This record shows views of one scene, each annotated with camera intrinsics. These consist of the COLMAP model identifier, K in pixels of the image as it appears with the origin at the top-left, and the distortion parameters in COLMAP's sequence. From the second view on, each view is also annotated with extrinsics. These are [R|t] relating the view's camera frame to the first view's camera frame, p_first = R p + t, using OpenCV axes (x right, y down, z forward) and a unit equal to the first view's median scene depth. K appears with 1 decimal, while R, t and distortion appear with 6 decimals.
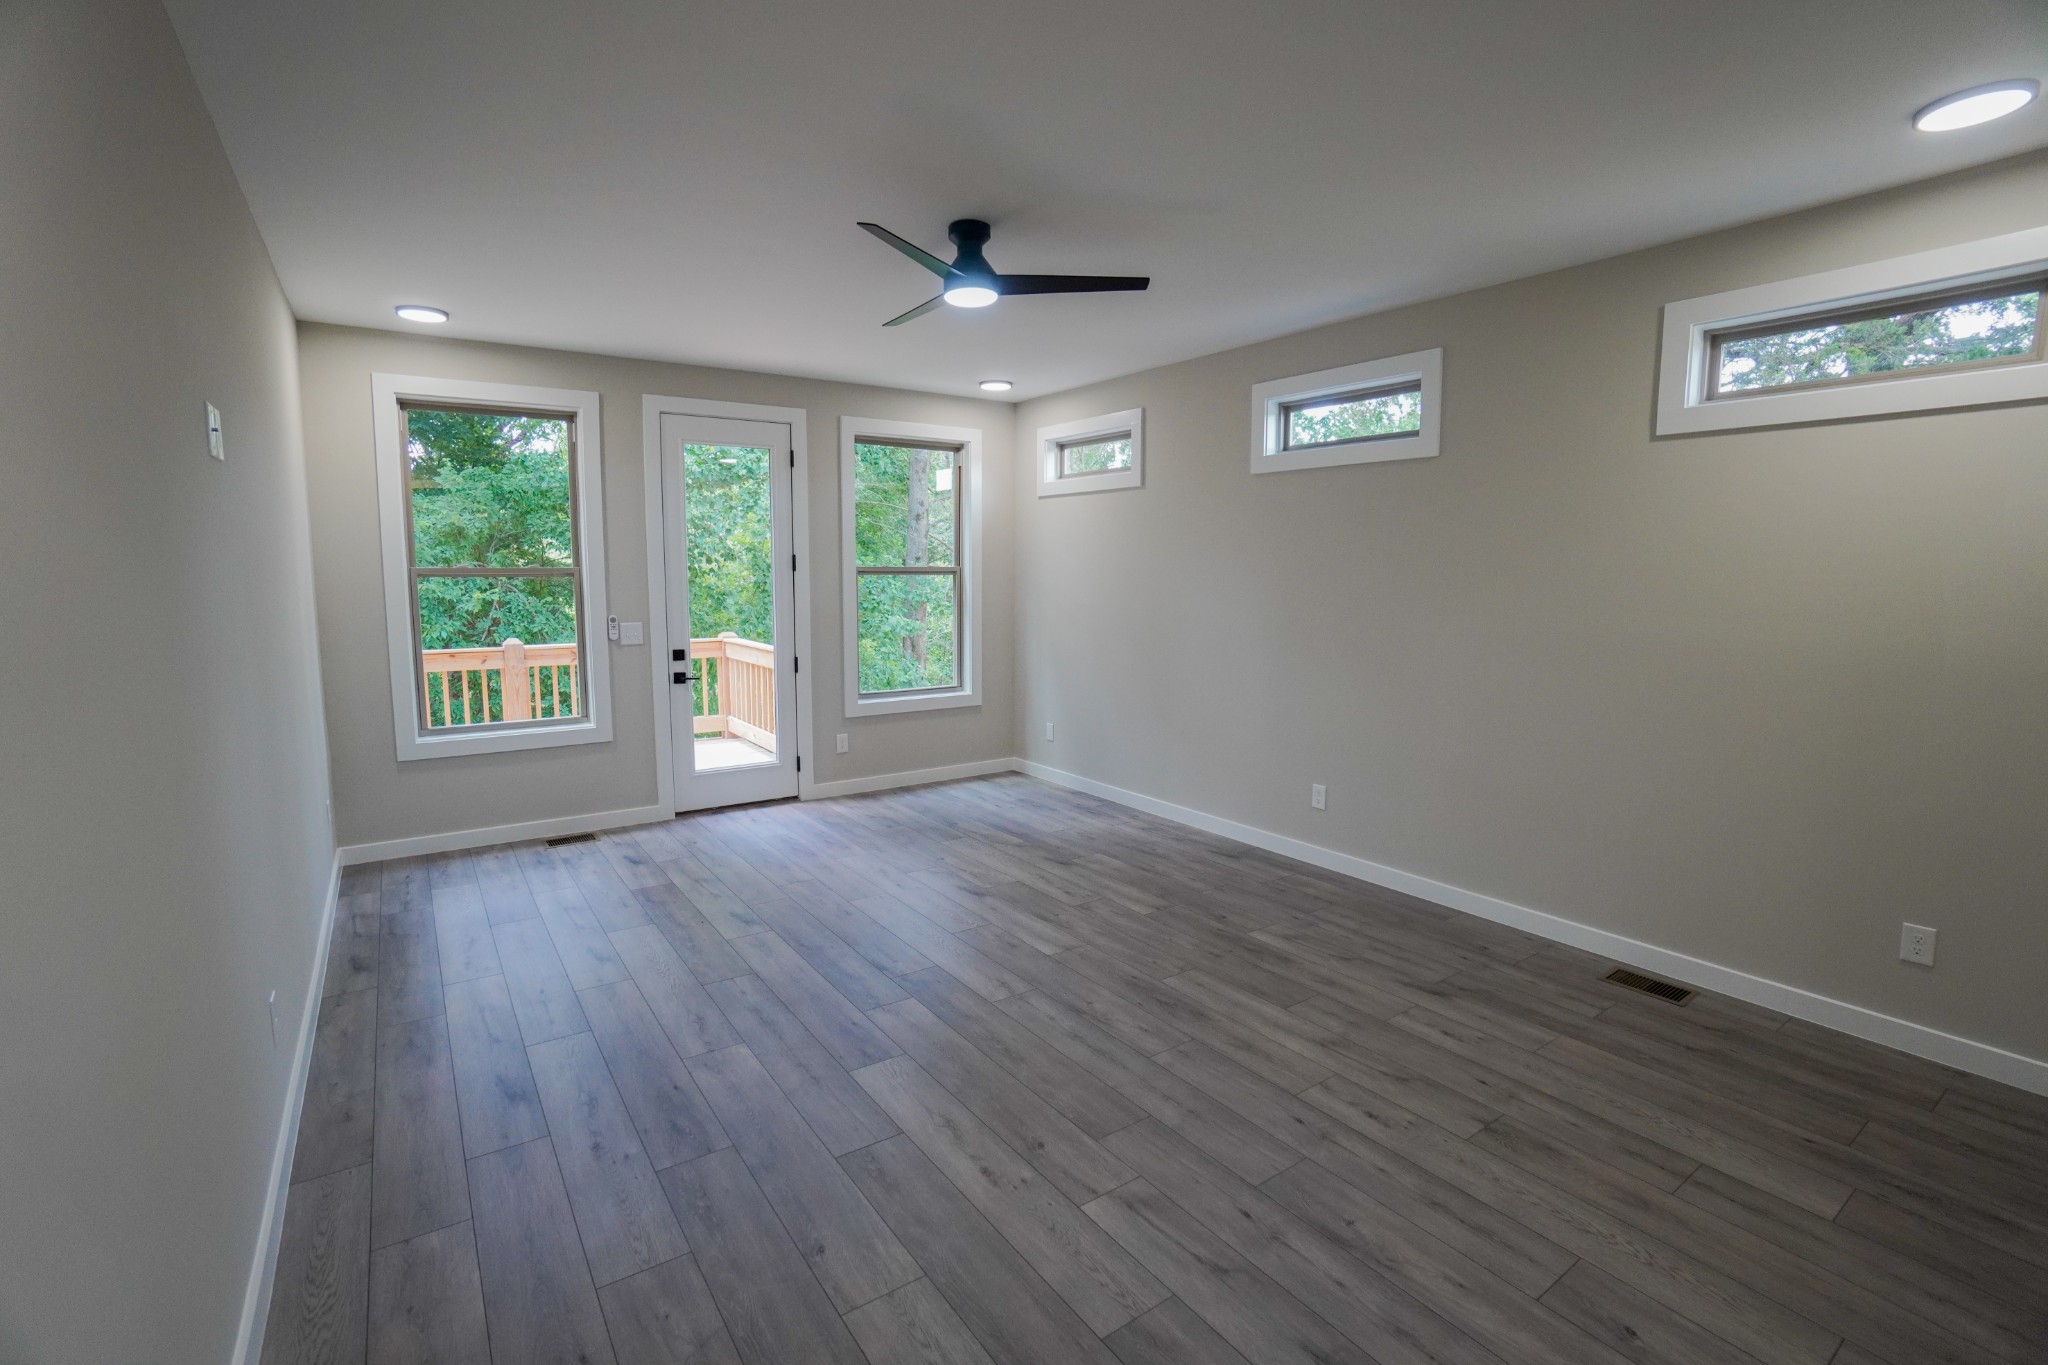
lens RADIAL K [[914.7, 0, 1024.0], [0, 914.7, 682.5], [0, 0, 1]] dist [-0.065202, 0.012402]
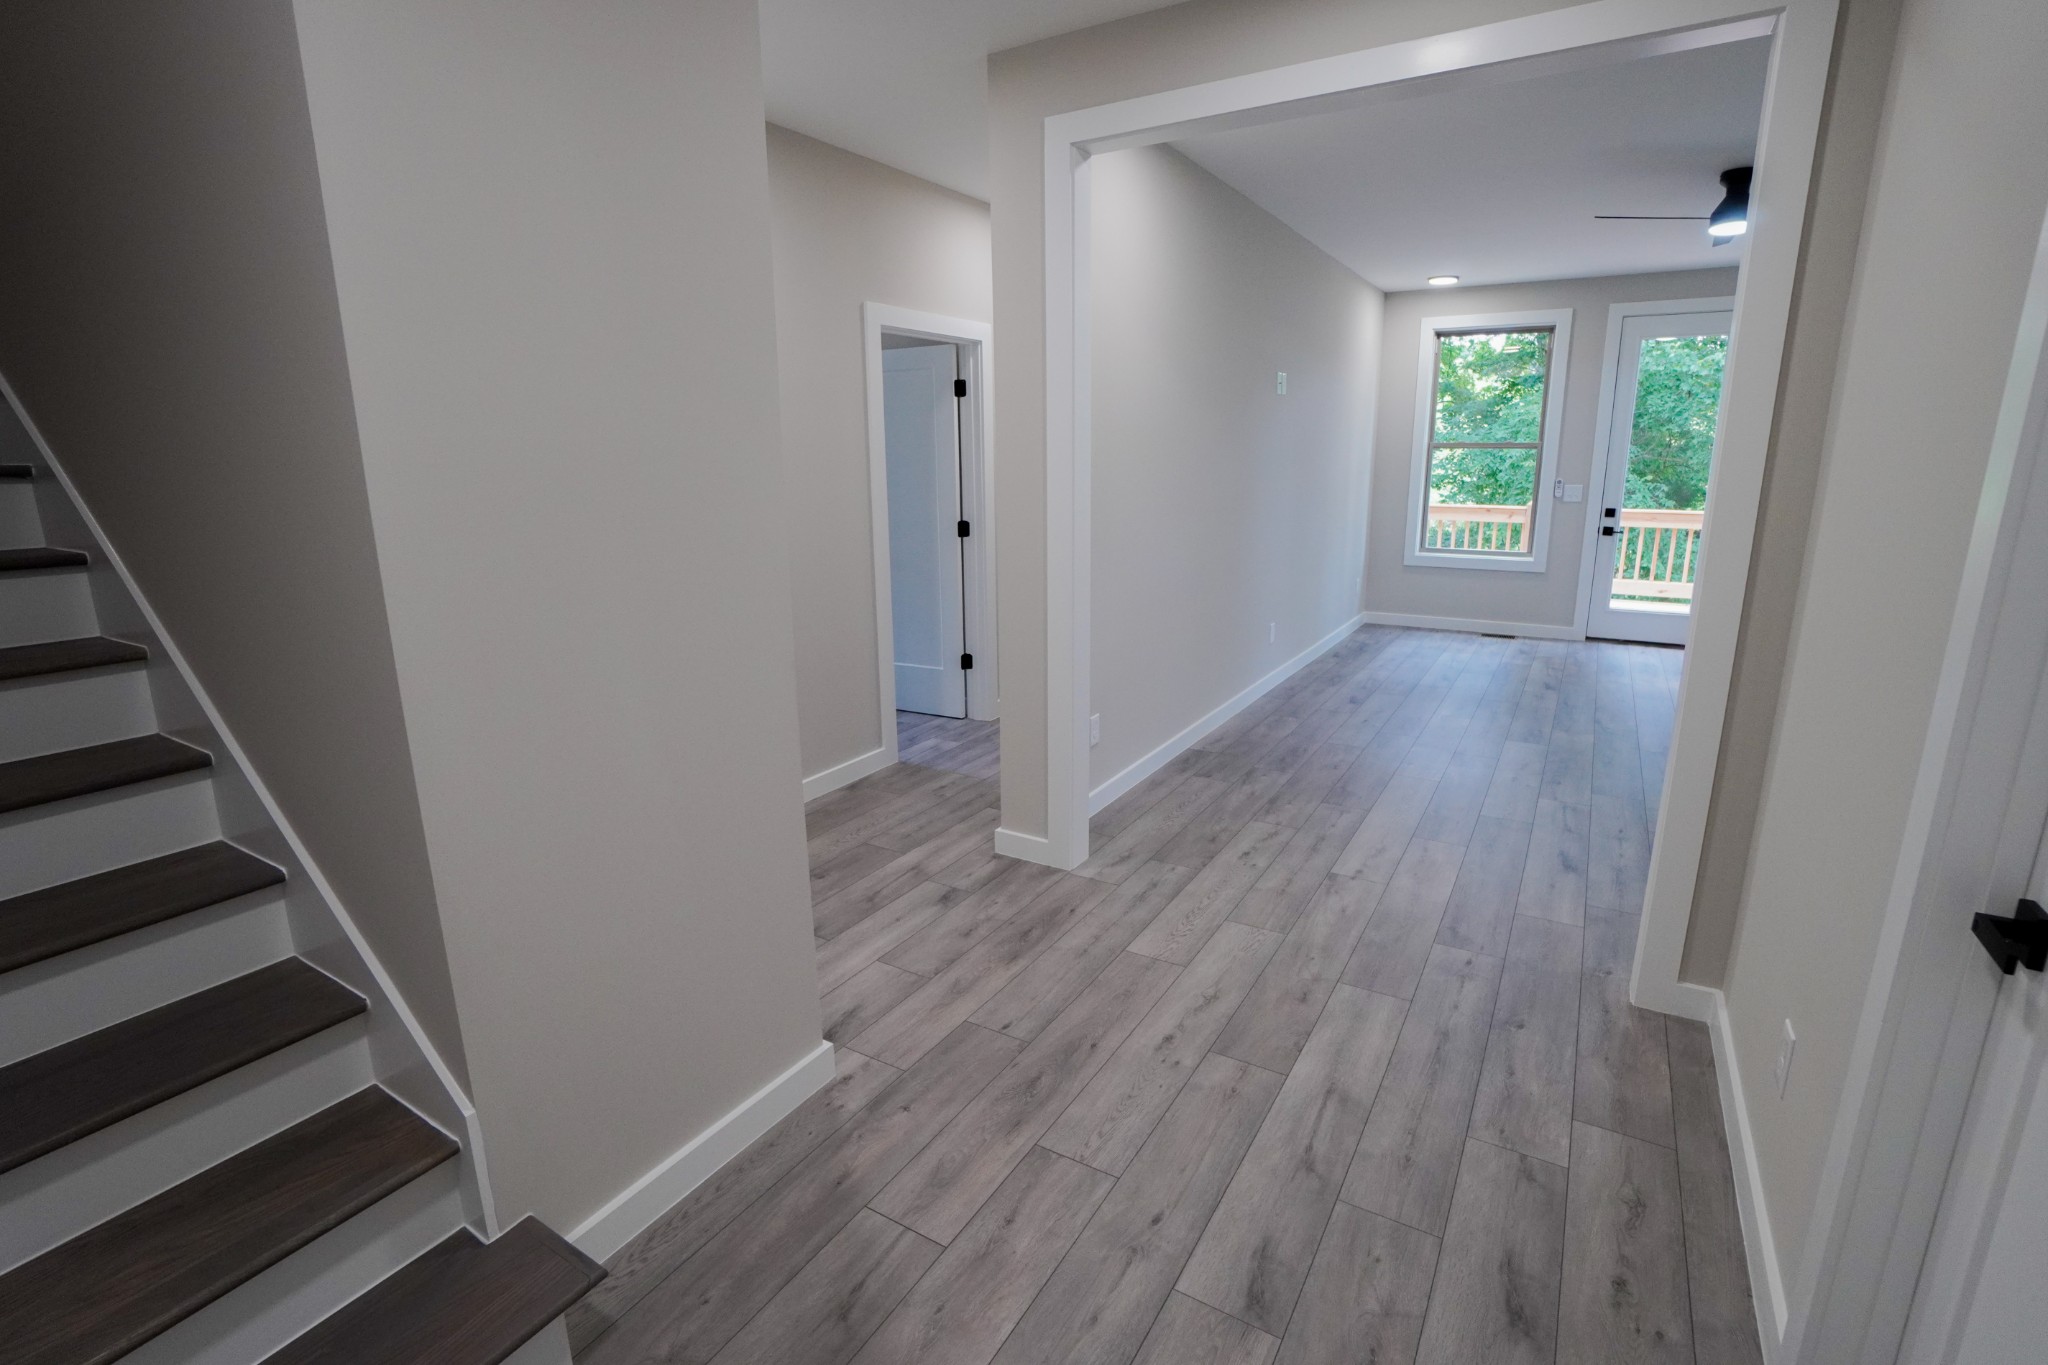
lens RADIAL K [[941.4, 0, 1024.0], [0, 941.4, 682.5], [0, 0, 1]] dist [-0.069696, 0.029449]
pose [[0.401923, 0.206940, -0.891983, 0.699428], [-0.097649, 0.978260, 0.182956, 0.068277], [0.910452, 0.013567, 0.413392, -0.396071]]
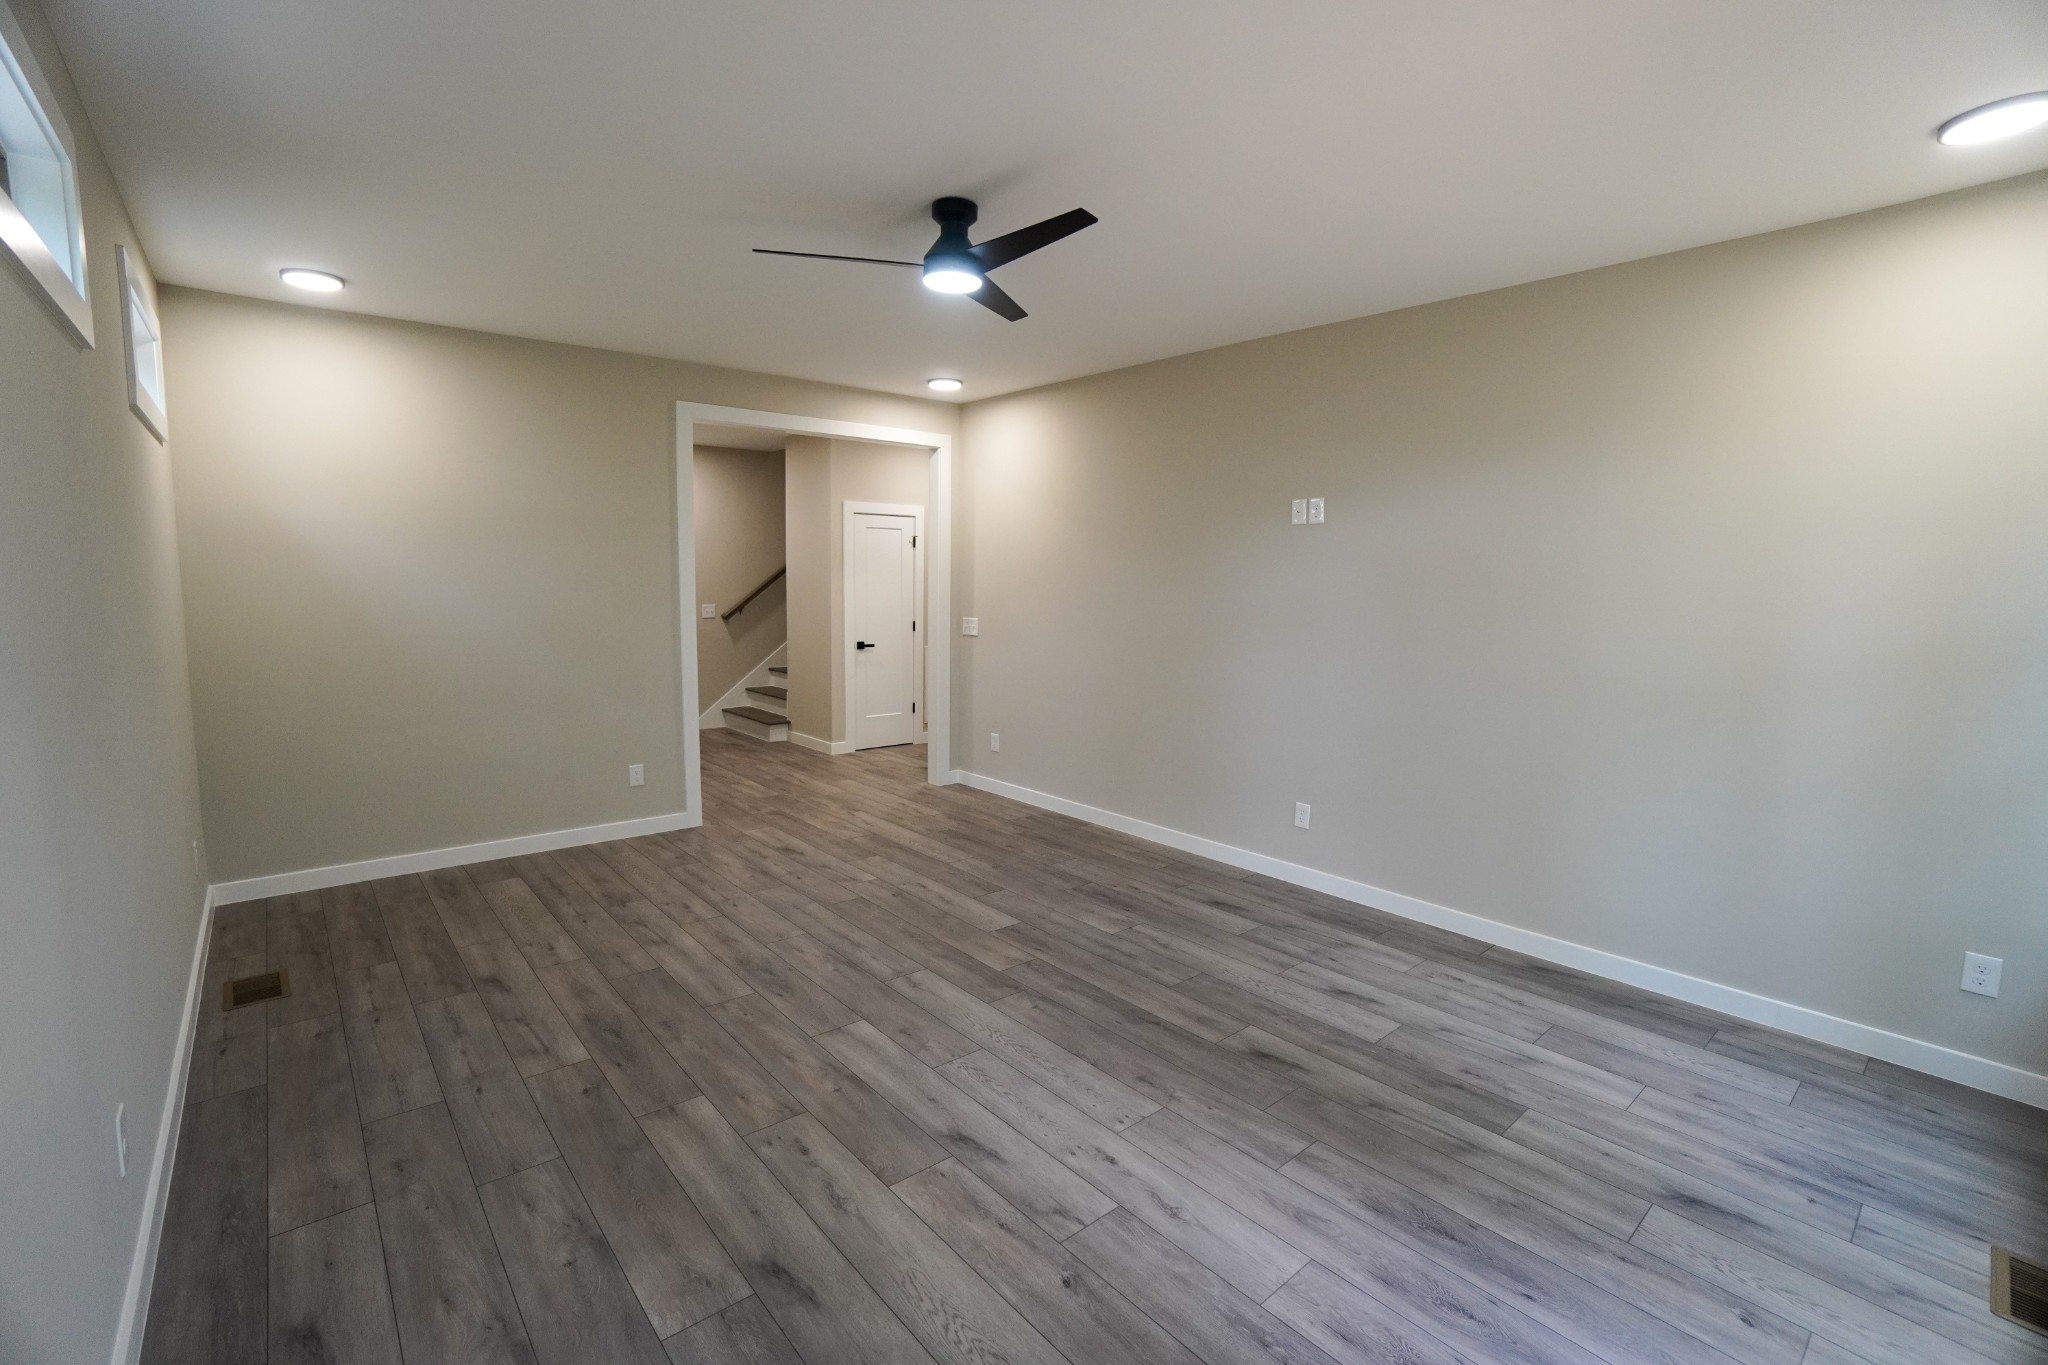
lens RADIAL K [[941.4, 0, 1024.0], [0, 941.4, 682.5], [0, 0, 1]] dist [-0.069696, 0.029449]
pose [[-0.995363, -0.006603, -0.095965, -0.035661], [-0.029215, 0.971267, 0.236193, -0.214422], [0.091648, 0.237901, -0.966956, 1.697480]]
